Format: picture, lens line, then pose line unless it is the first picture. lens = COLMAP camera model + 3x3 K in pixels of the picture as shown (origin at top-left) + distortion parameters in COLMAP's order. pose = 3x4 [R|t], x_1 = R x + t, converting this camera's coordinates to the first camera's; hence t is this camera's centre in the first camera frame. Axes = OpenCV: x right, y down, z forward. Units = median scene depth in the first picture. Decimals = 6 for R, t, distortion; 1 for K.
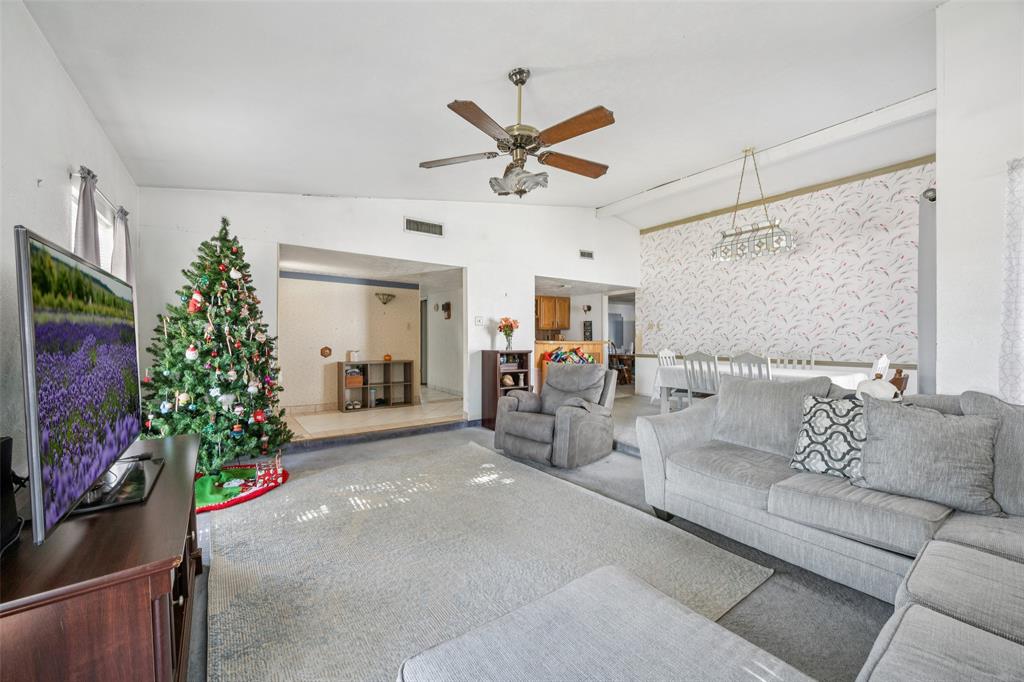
lens RADIAL K [[396.4, 0, 509.6], [0, 396.4, 342.4], [0, 0, 1]] dist [-0.003711, -0.000383]
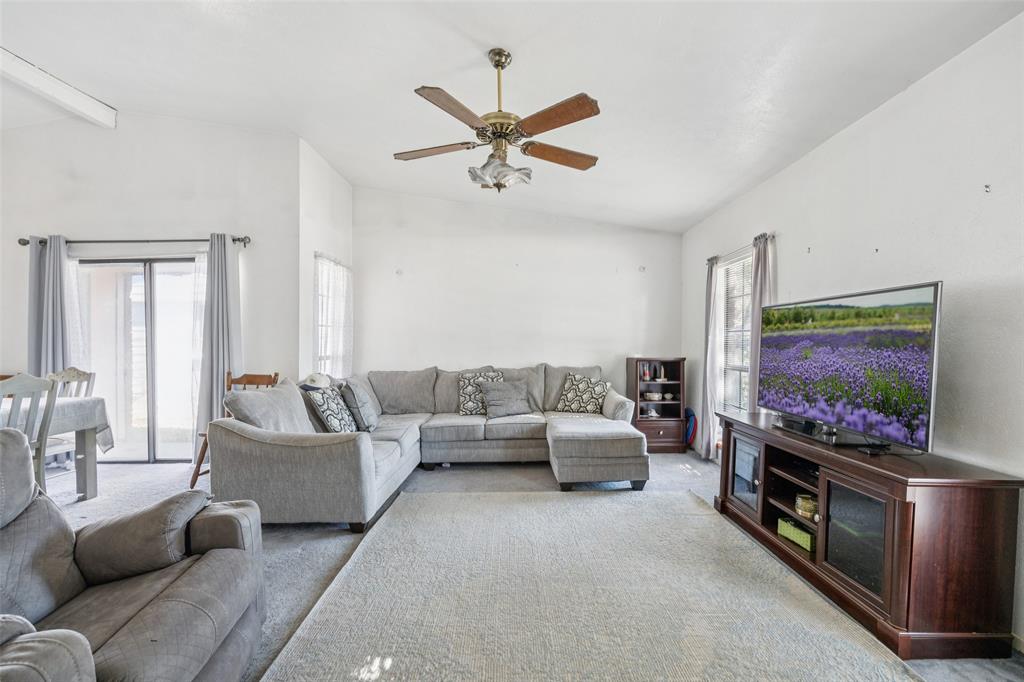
lens RADIAL K [[396.4, 0, 509.6], [0, 396.4, 342.4], [0, 0, 1]] dist [-0.003711, -0.000383]
pose [[-0.807112, -0.000914, 0.590398, -0.461417], [0.006693, 0.999920, 0.010697, -0.016638], [-0.590361, 0.012586, -0.807041, 1.499406]]
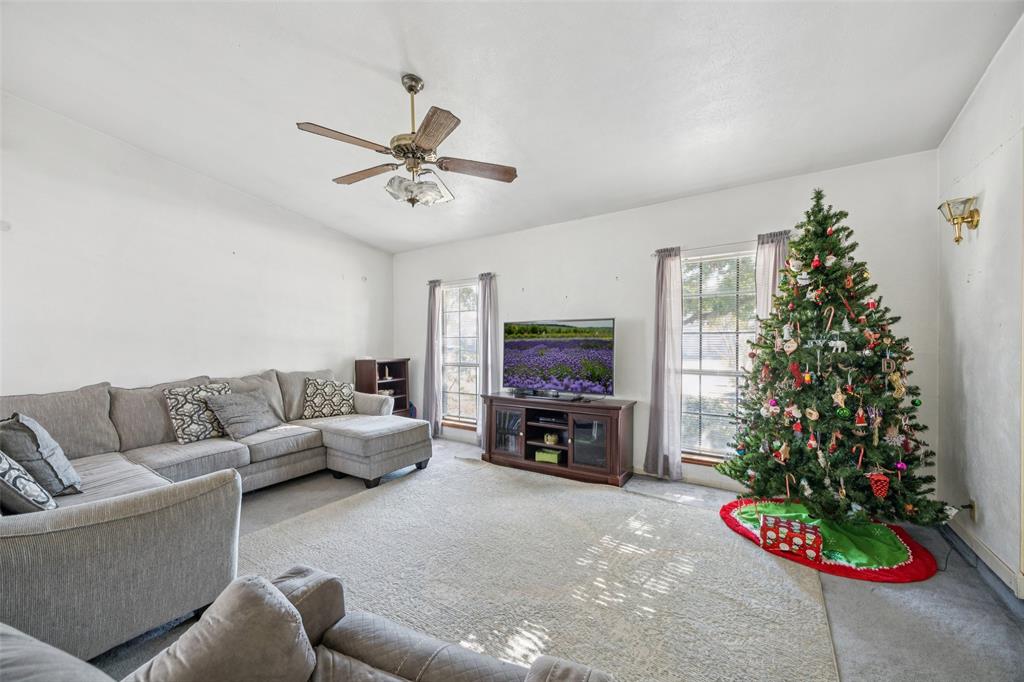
lens RADIAL K [[384.8, 0, 491.8], [0, 384.8, 340.9], [0, 0, 1]] dist [0.001024, 0.000140]
pose [[-0.948202, -0.003982, -0.317642, 0.137545], [-0.004170, 0.999991, -0.000088, -0.019460], [0.317639, 0.001241, -0.948211, 1.717517]]
